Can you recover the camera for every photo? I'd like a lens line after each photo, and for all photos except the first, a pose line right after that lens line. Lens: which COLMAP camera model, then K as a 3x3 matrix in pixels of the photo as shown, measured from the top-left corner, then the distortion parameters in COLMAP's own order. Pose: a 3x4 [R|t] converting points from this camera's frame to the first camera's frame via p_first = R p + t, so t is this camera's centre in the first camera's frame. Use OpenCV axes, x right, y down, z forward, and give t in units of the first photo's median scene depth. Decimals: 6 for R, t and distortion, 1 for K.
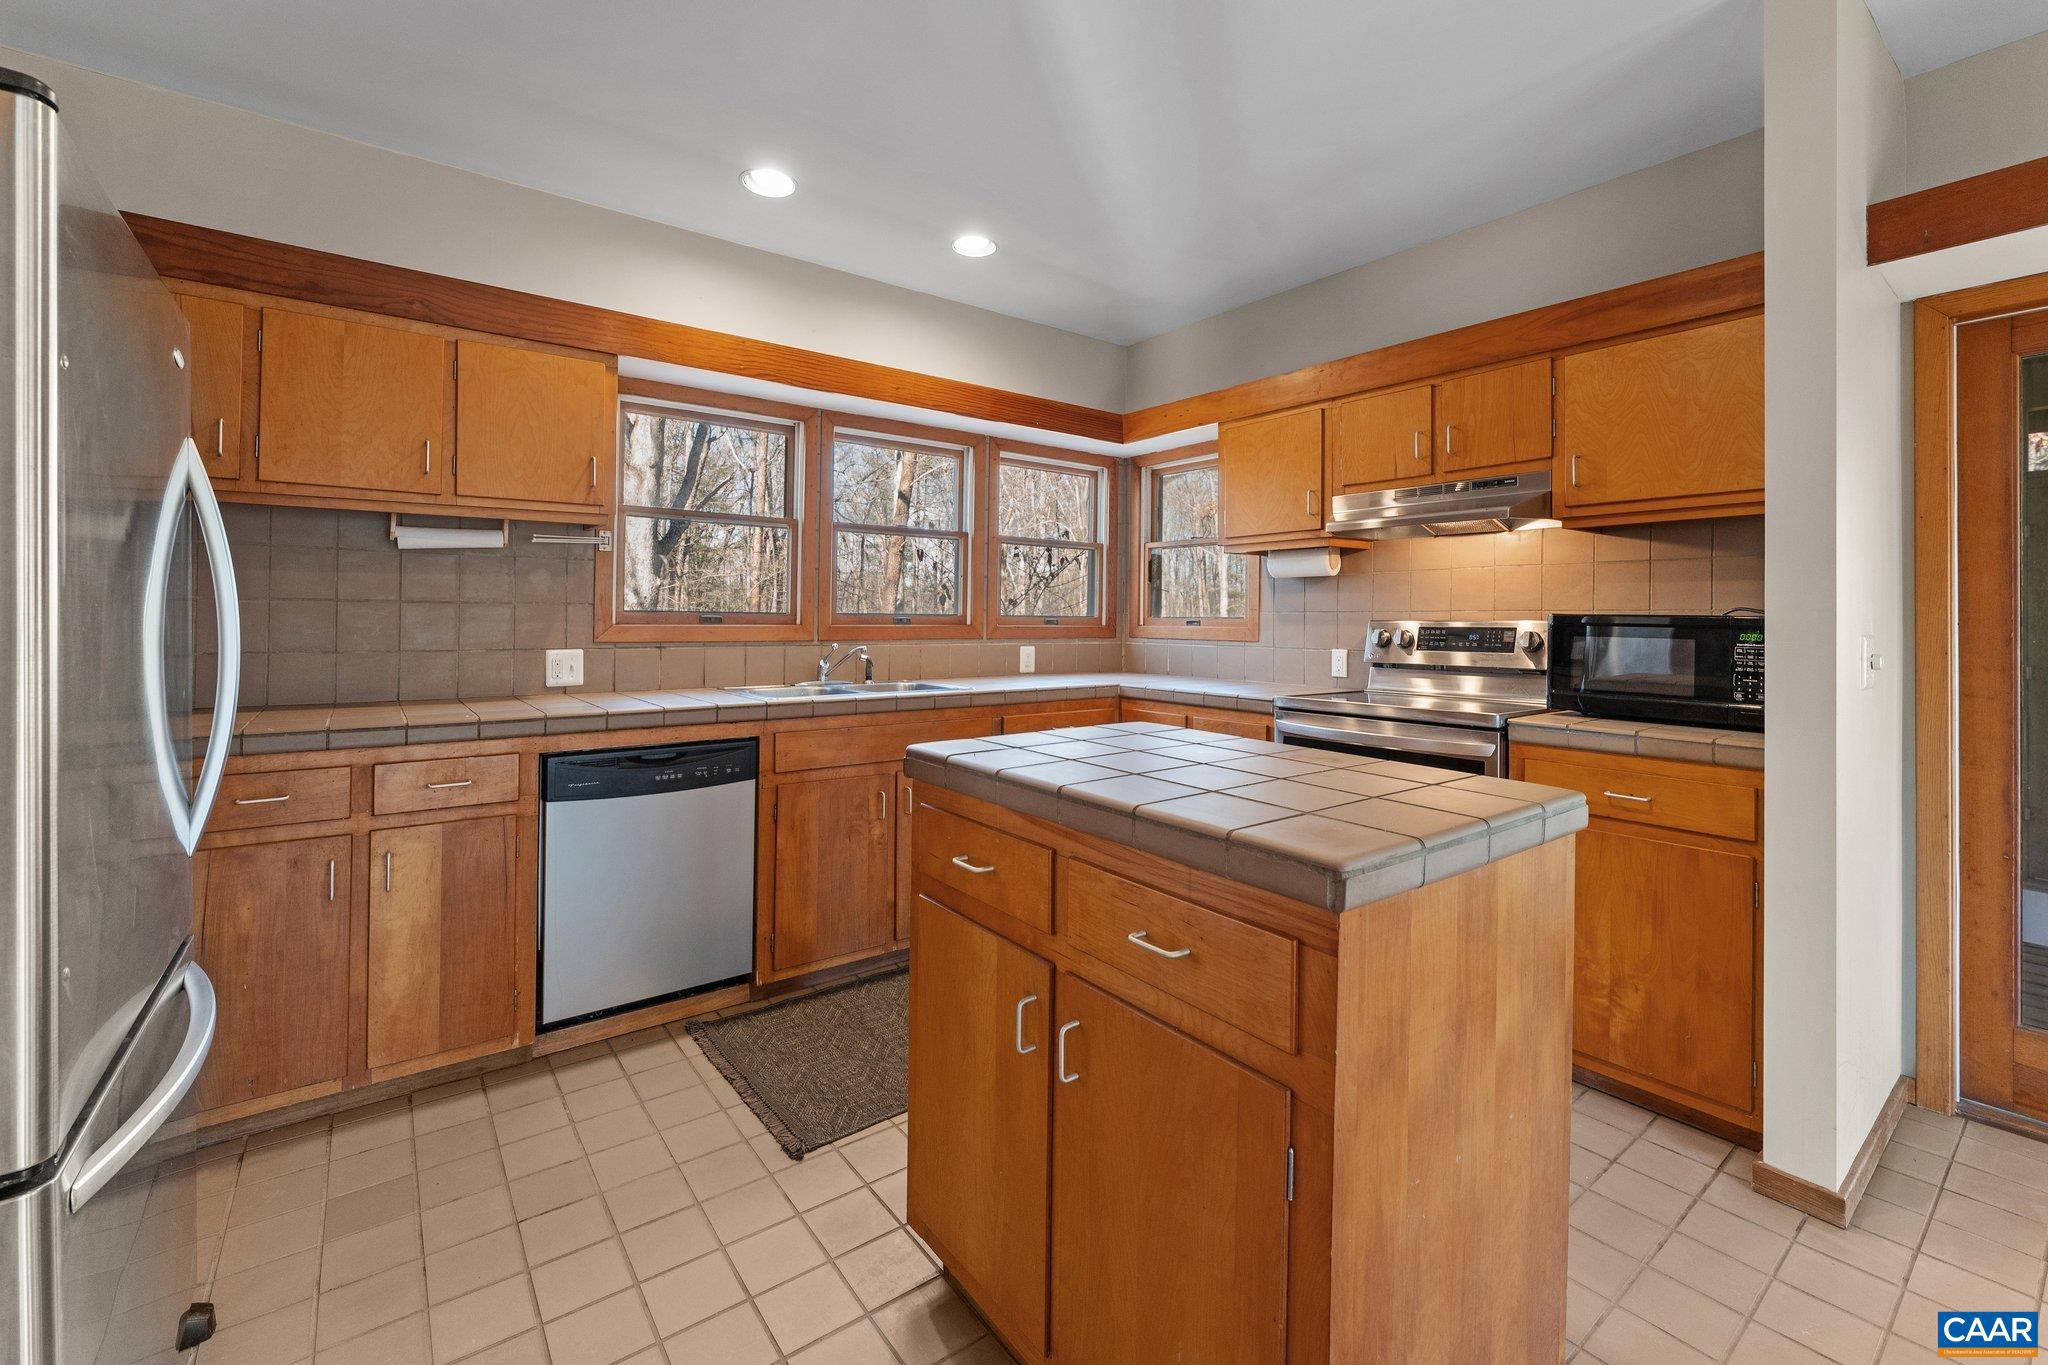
lens RADIAL K [[862.0, 0, 1023.3], [0, 862.0, 612.0], [0, 0, 1]] dist [-0.001282, -0.000109]
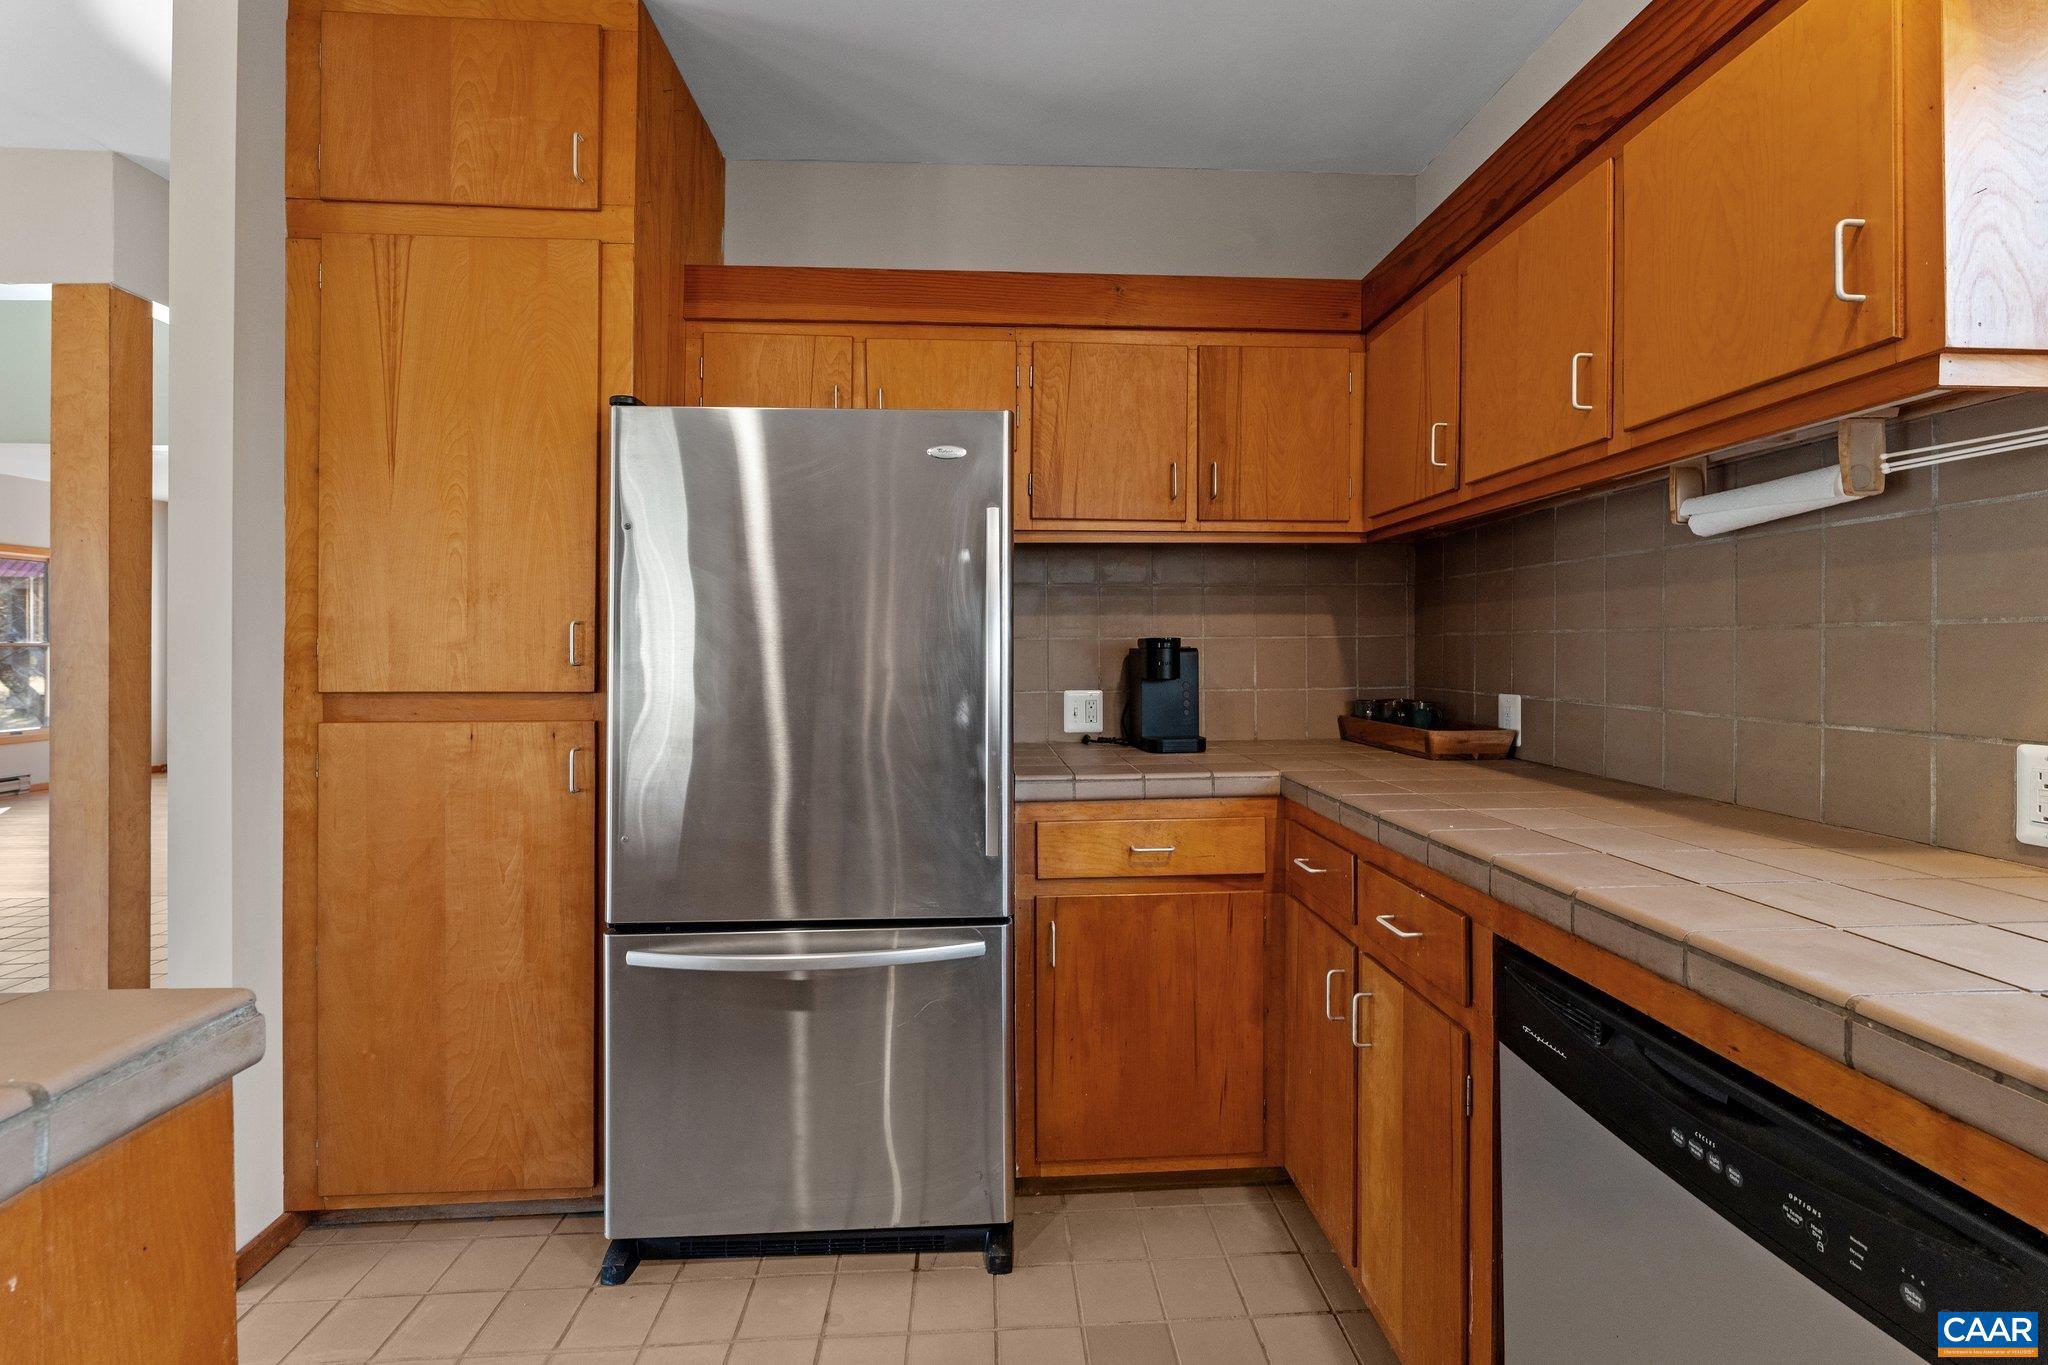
lens RADIAL K [[849.4, 0, 1024.5], [0, 849.4, 643.7], [0, 0, 1]] dist [0.000412, 0.000104]
pose [[-0.560276, -0.008856, -0.828259, -0.005098], [0.006058, 0.999872, -0.014789, 0.003438], [0.828284, -0.013304, -0.560151, 0.832838]]
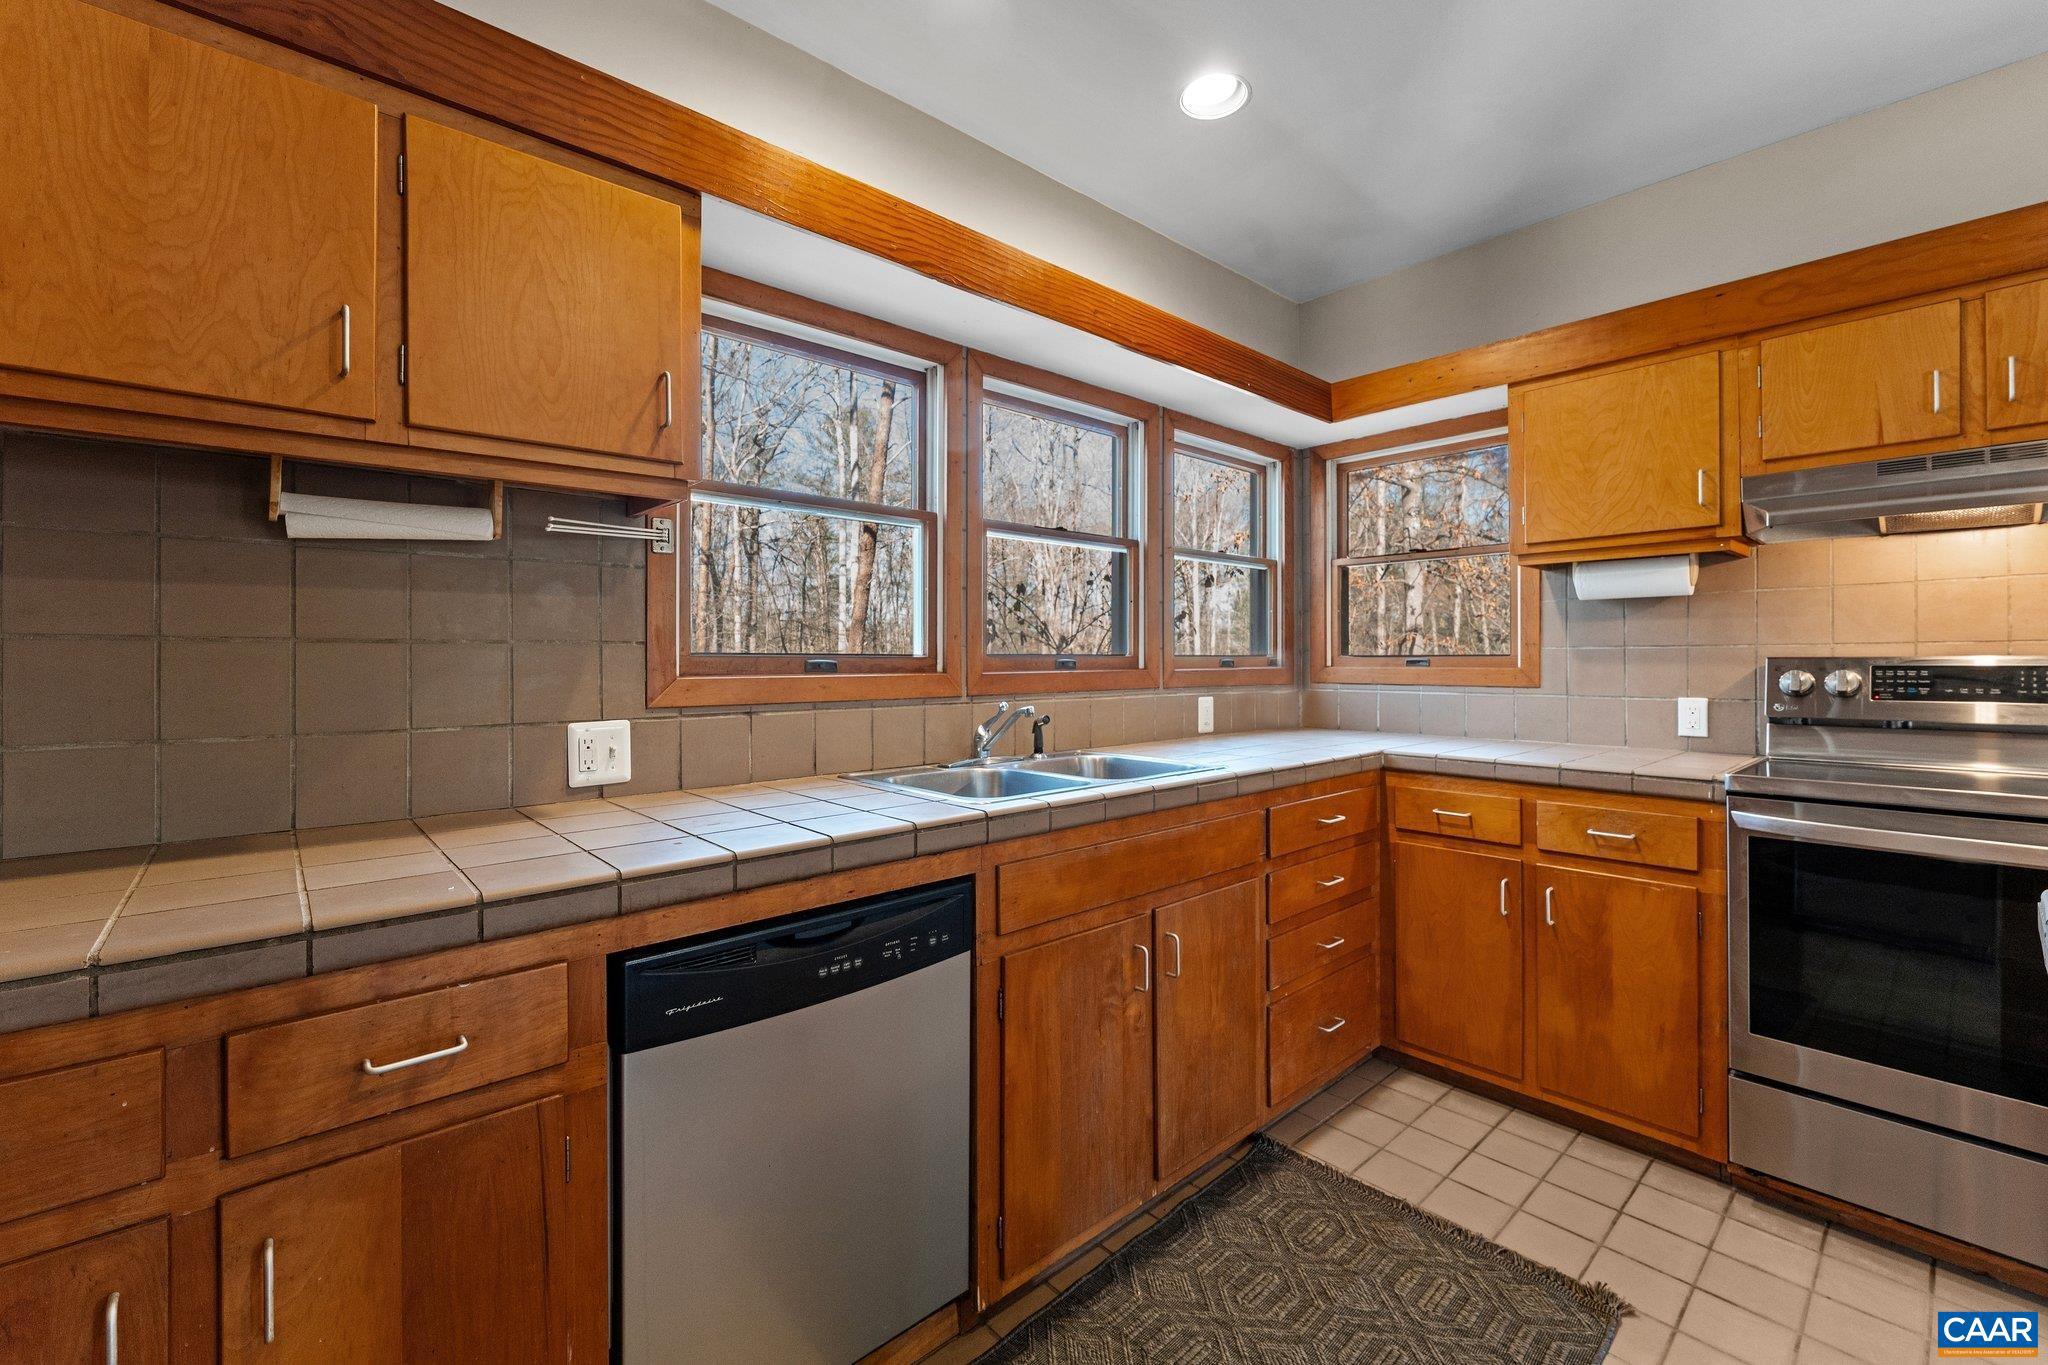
lens RADIAL K [[842.1, 0, 1020.7], [0, 842.1, 661.4], [0, 0, 1]] dist [-0.002174, 0.000104]
pose [[0.996926, -0.010397, 0.077659, -0.291412], [0.009491, 0.999883, 0.012025, -0.000983], [-0.077774, -0.011251, 0.996907, 0.411846]]
